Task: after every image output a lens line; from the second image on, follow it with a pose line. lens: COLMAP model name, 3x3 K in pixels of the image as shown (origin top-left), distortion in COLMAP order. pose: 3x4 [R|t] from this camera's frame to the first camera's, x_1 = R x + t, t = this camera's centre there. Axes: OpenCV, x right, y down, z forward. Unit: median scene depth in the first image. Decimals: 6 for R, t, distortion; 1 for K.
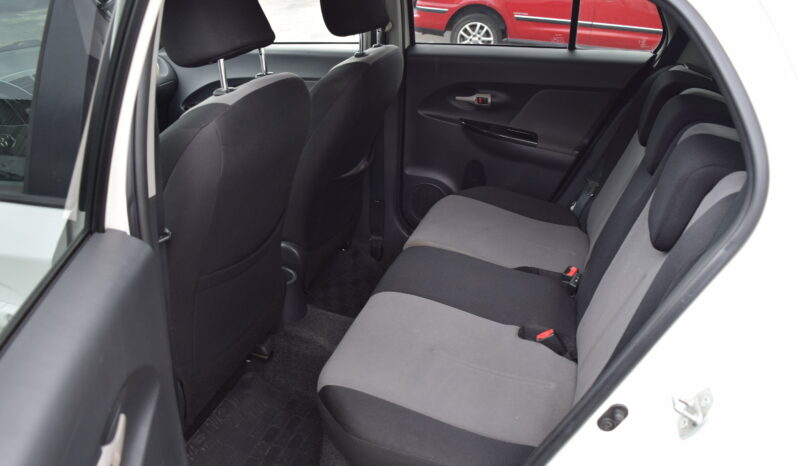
lens RADIAL K [[636.4, 0, 399.0], [0, 636.4, 233.0], [0, 0, 1]] dist [-0.114744, 0.040701]
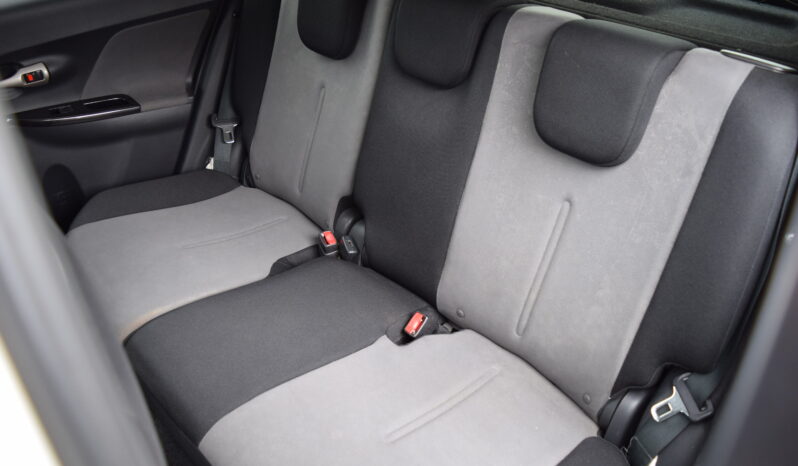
lens RADIAL K [[636.4, 0, 399.0], [0, 636.4, 233.0], [0, 0, 1]] dist [-0.114744, 0.040701]
pose [[0.495811, -0.498469, 0.711126, -0.204978], [0.363736, 0.862774, 0.351165, -0.159049], [-0.788586, 0.084550, 0.609084, 0.358019]]
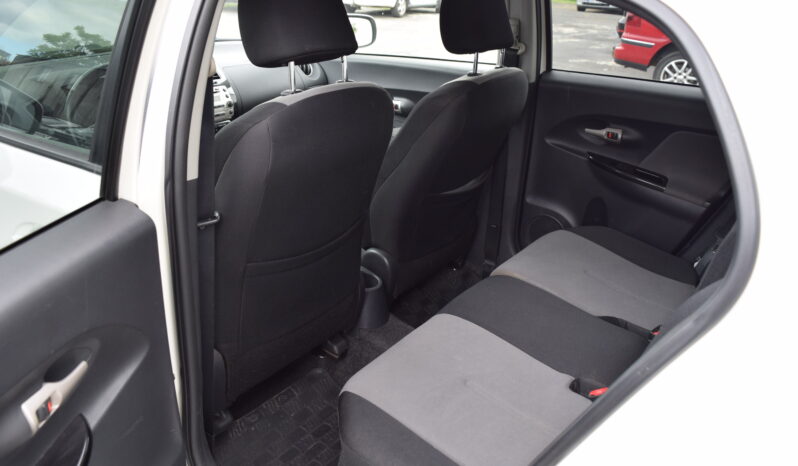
lens RADIAL K [[636.4, 0, 399.0], [0, 636.4, 233.0], [0, 0, 1]] dist [-0.114744, 0.040701]
pose [[0.943049, 0.152747, -0.295511, 0.132755], [-0.162787, 0.986615, -0.009520, -0.006756], [0.290101, 0.057083, 0.955292, 0.029184]]
